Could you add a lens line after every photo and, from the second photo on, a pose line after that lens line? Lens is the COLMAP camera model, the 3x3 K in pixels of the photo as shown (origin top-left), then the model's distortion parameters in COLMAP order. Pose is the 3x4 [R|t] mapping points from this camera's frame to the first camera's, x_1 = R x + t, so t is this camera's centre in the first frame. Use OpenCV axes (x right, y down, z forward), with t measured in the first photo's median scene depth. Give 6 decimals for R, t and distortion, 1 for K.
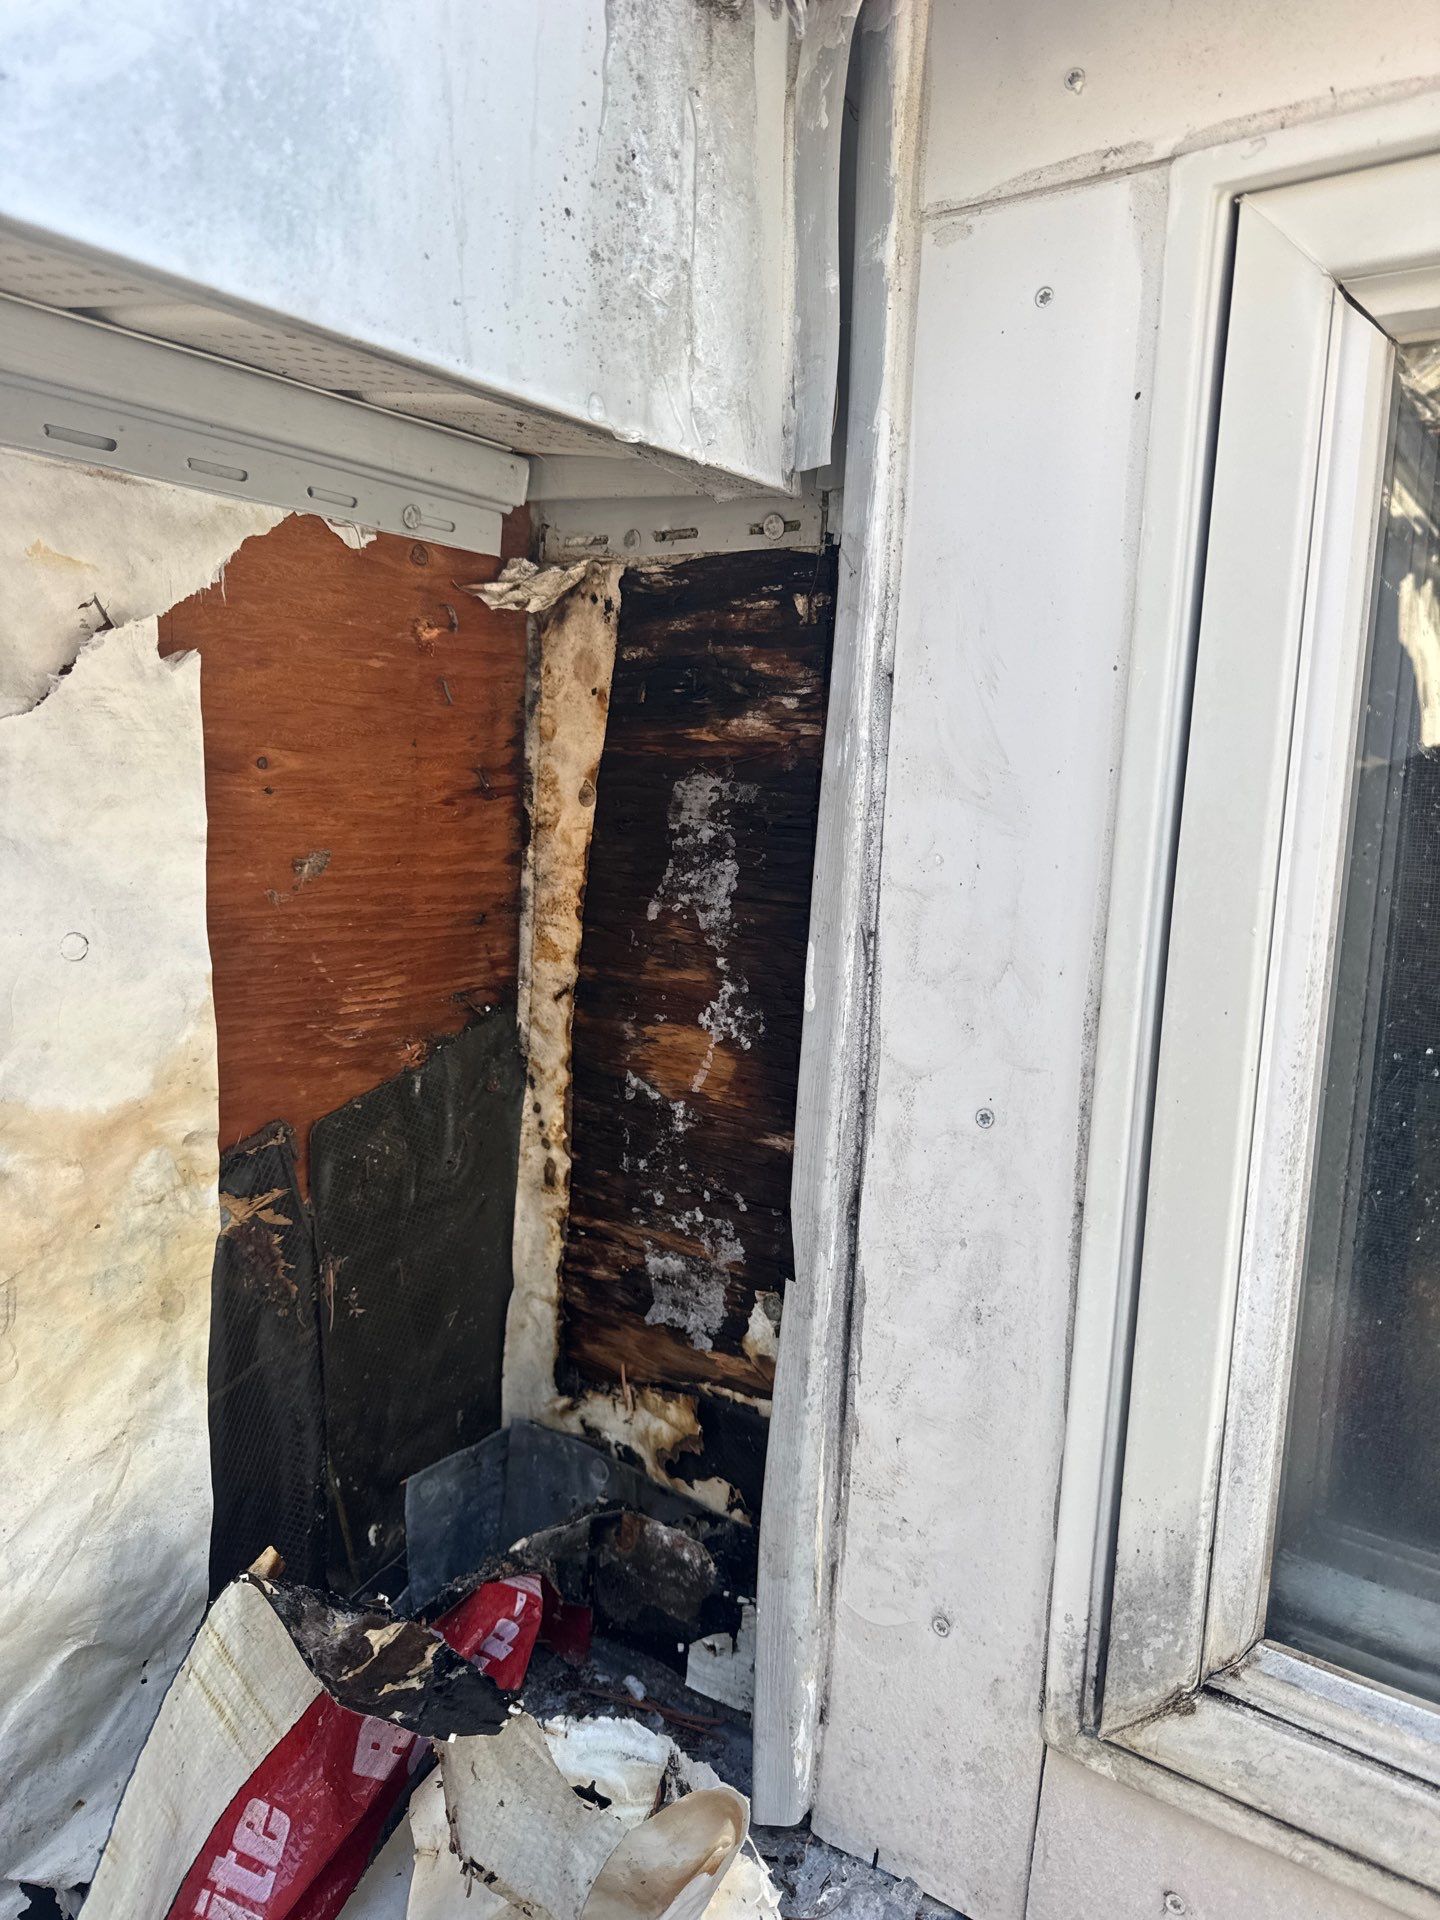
lens RADIAL K [[1384.4, 0, 717.4], [0, 1384.4, 953.0], [0, 0, 1]] dist [0.023619, -0.031394]
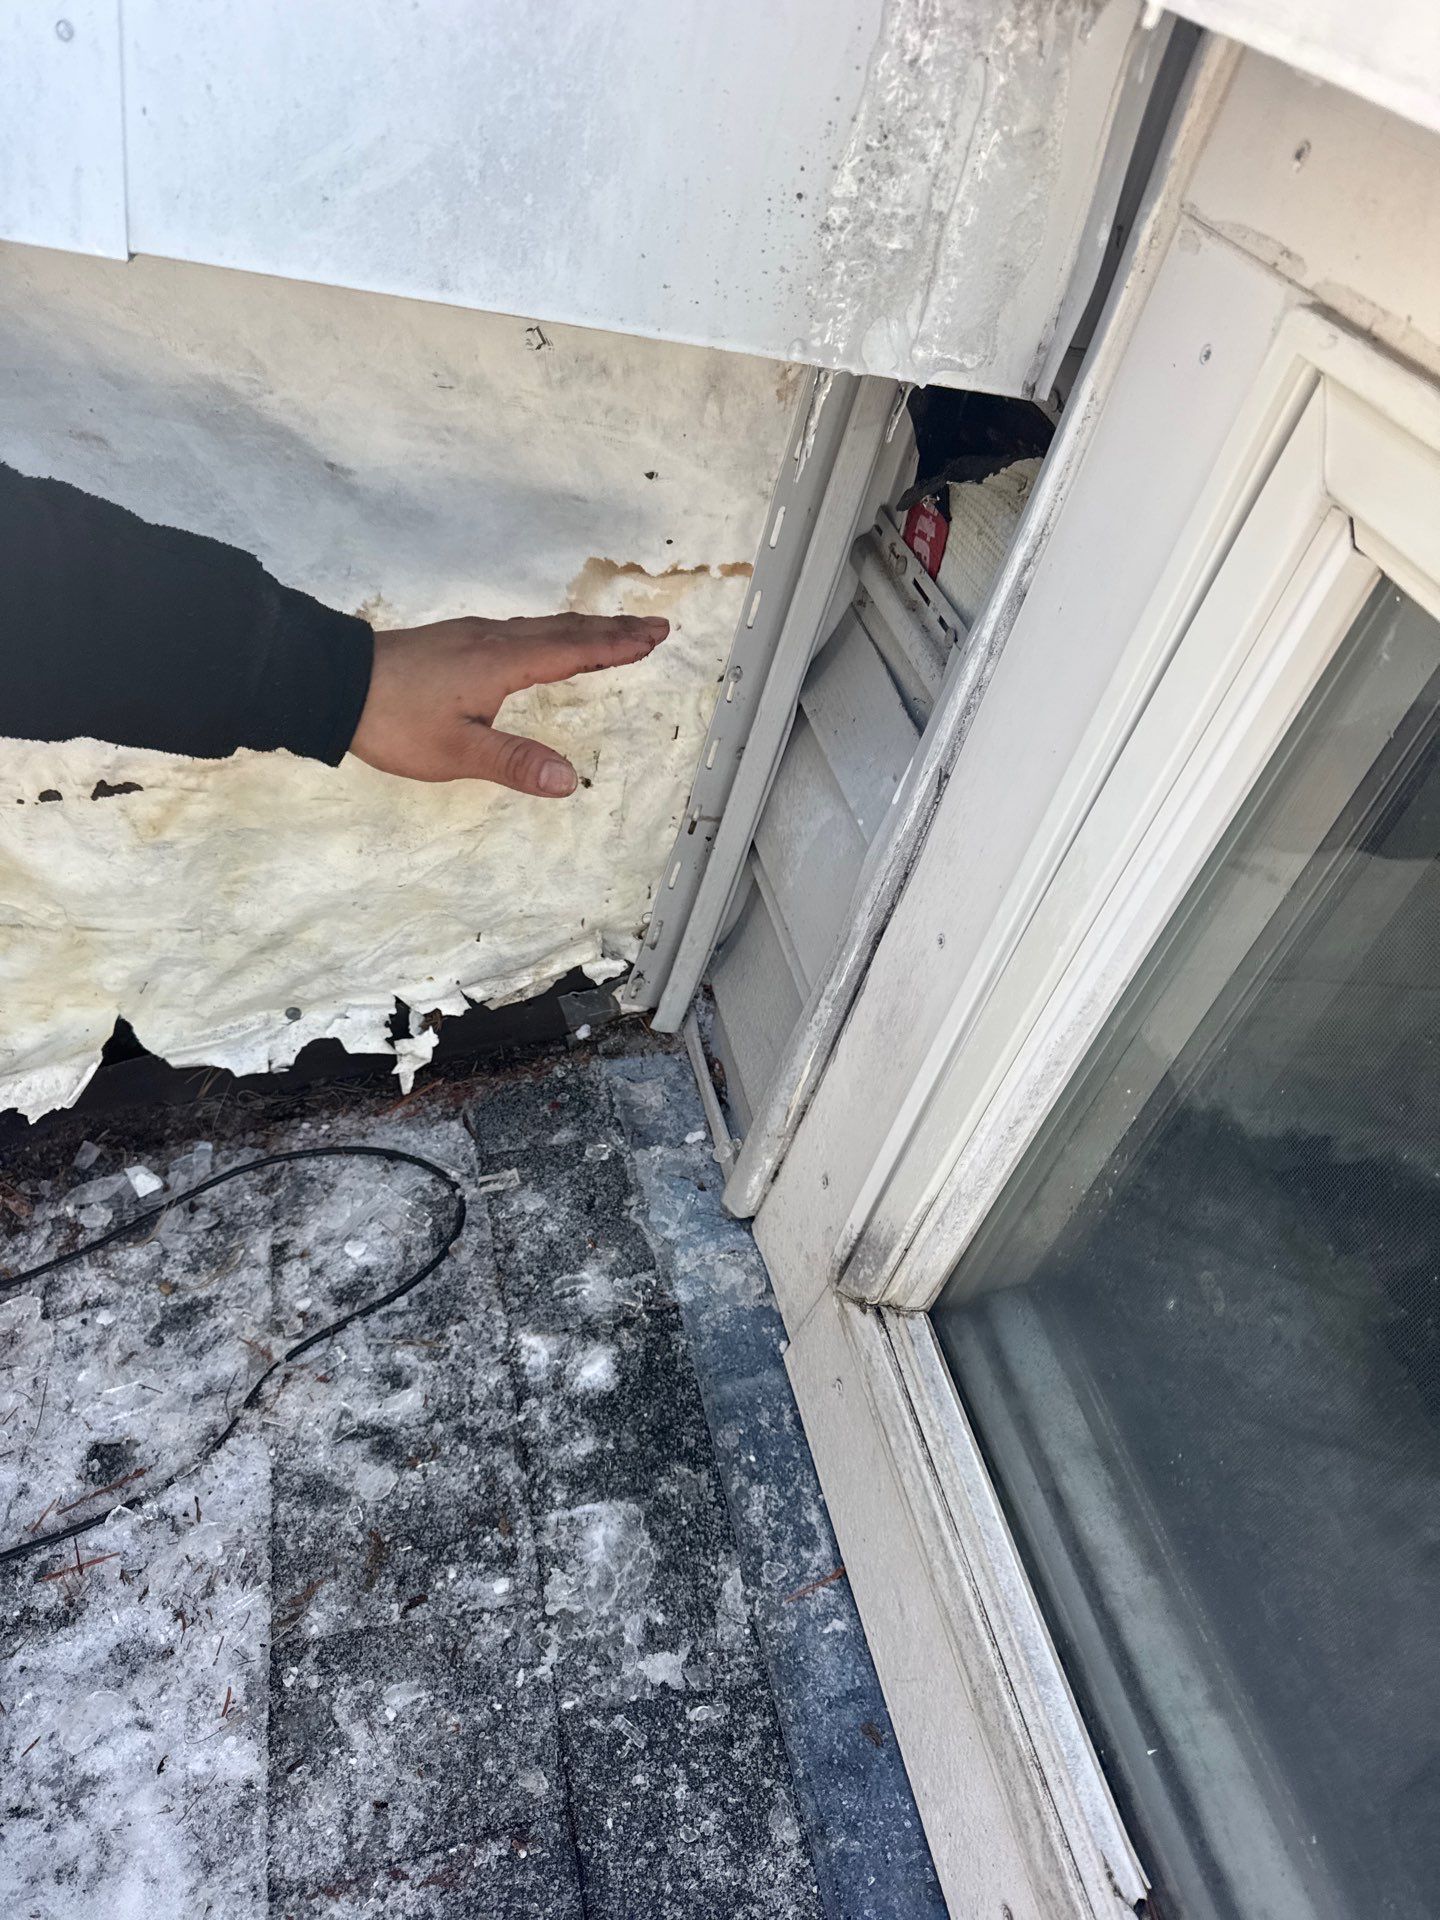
lens RADIAL K [[1398.2, 0, 720.0], [0, 1398.2, 960.0], [0, 0, 1]] dist [0.138852, -0.190920]
pose [[0.761605, 0.516935, -0.390814, 0.634671], [-0.259522, 0.795894, 0.546992, -0.622433], [0.593806, -0.315167, 0.740314, -0.178097]]
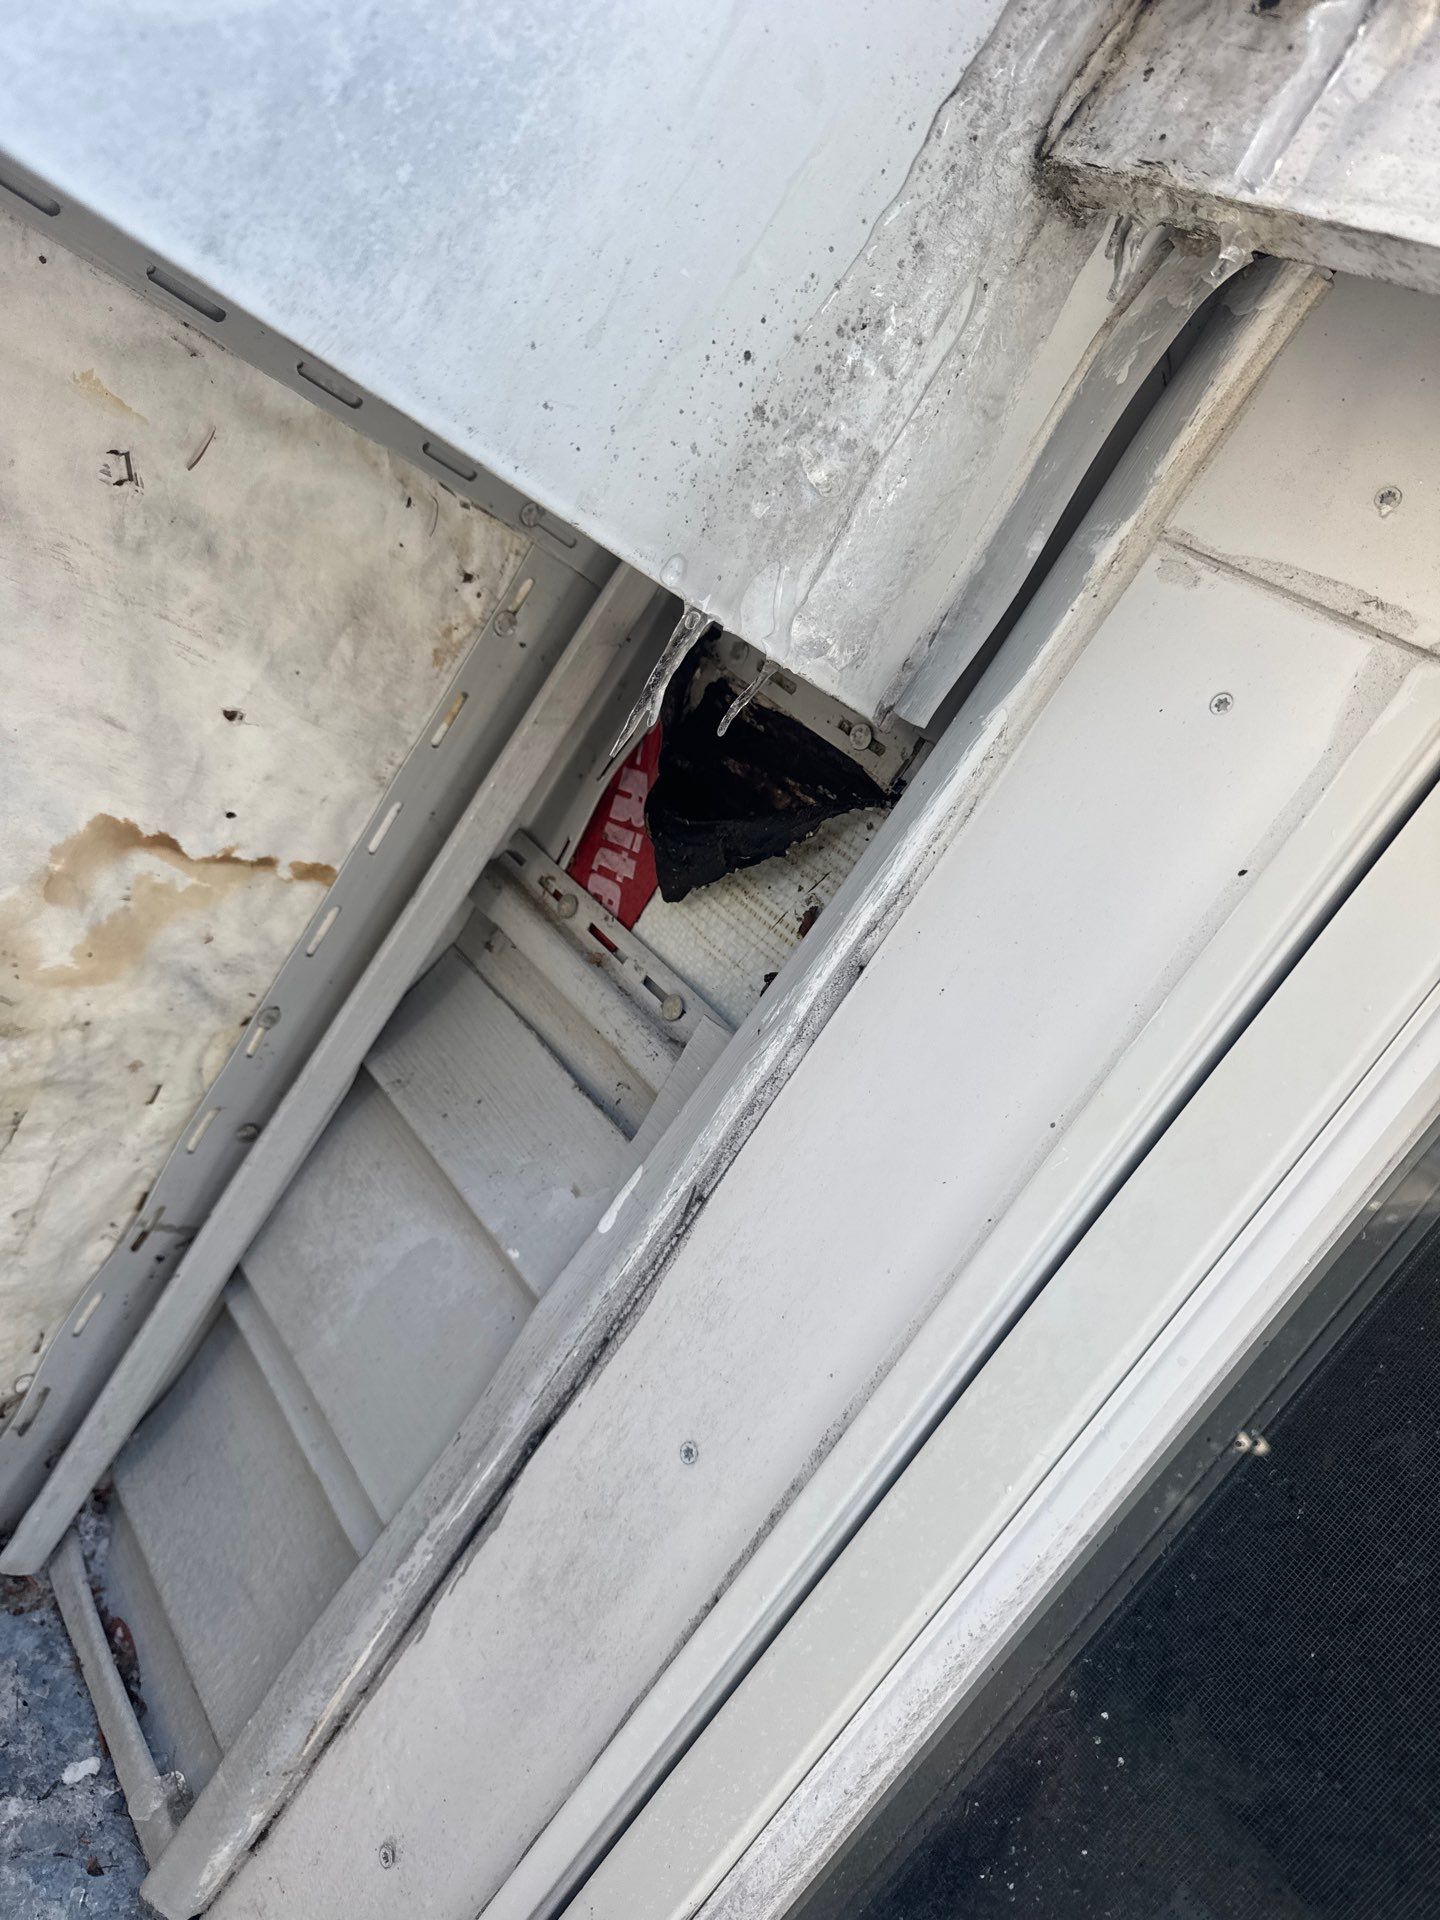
lens RADIAL K [[1402.3, 0, 718.2], [0, 1402.3, 967.0], [0, 0, 1]] dist [0.002192, -0.010659]
pose [[0.854539, 0.516644, -0.053315, 0.105659], [-0.510984, 0.854662, 0.091910, -0.265573], [0.093052, -0.051298, 0.994339, 0.125592]]
